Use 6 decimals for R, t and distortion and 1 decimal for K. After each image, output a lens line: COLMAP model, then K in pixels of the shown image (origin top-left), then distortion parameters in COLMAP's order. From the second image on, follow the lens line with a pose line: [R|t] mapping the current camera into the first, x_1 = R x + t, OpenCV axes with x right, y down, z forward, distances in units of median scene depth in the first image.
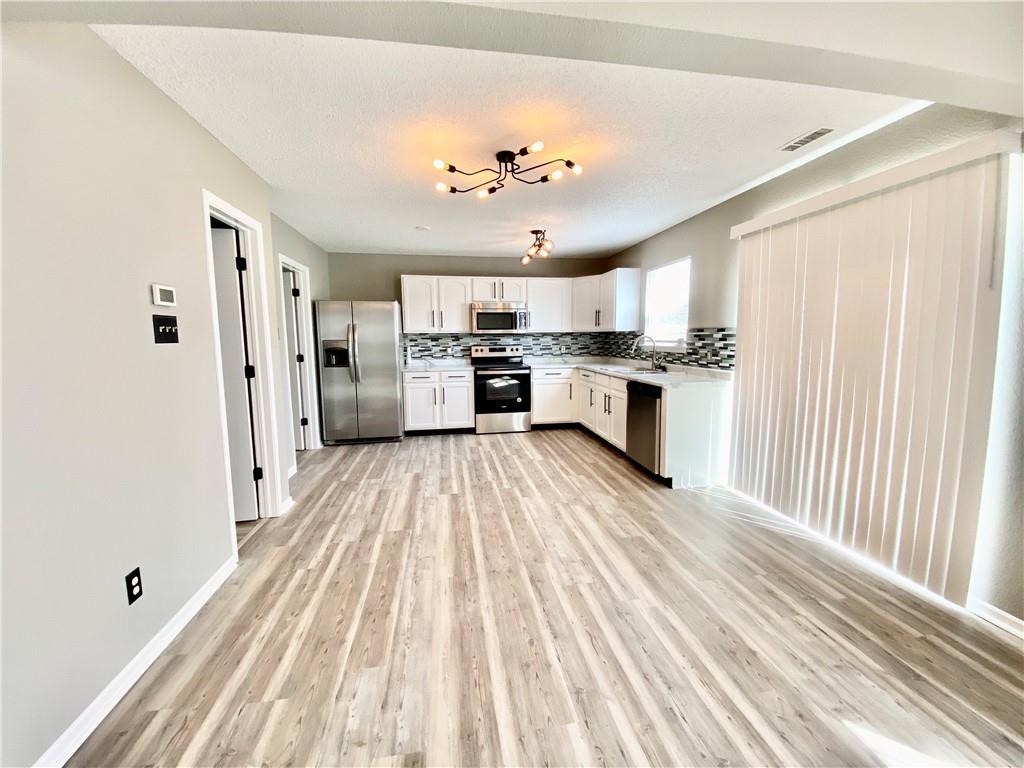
lens RADIAL K [[406.0, 0, 519.4], [0, 406.0, 386.6], [0, 0, 1]] dist [-0.000749, -0.000458]
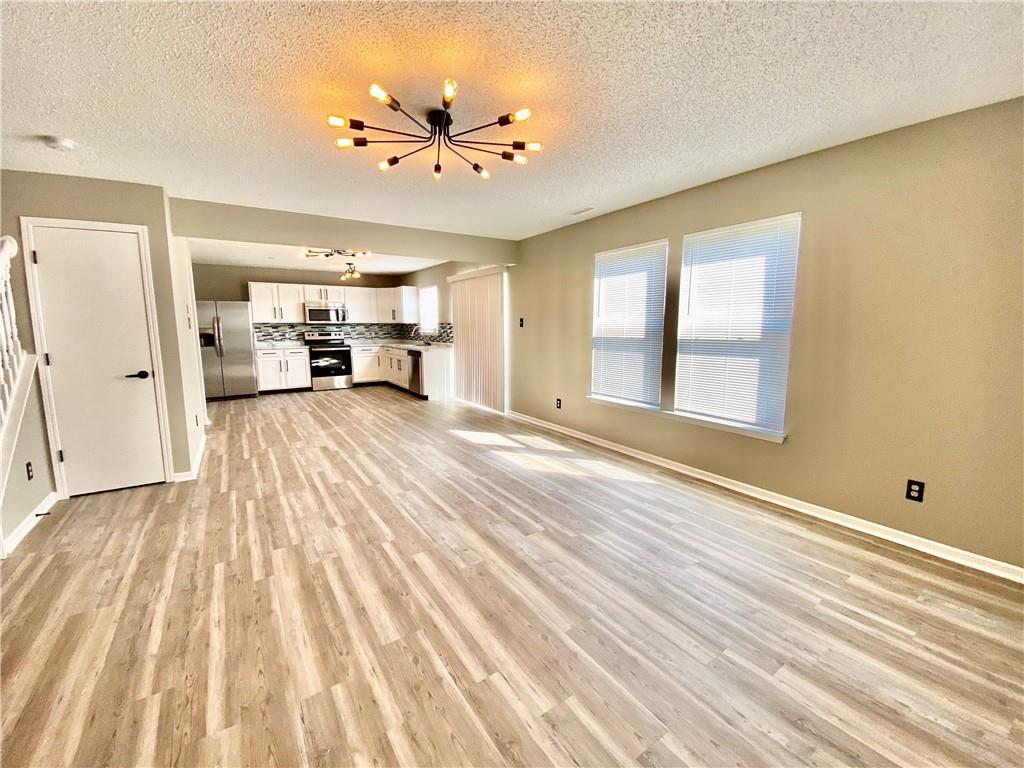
lens RADIAL K [[406.0, 0, 519.4], [0, 406.0, 386.6], [0, 0, 1]] dist [-0.000749, -0.000458]
pose [[0.909140, -0.053421, 0.413051, -0.033174], [0.041043, 0.998404, 0.038790, 0.073068], [-0.414464, -0.018313, 0.909882, -0.668026]]
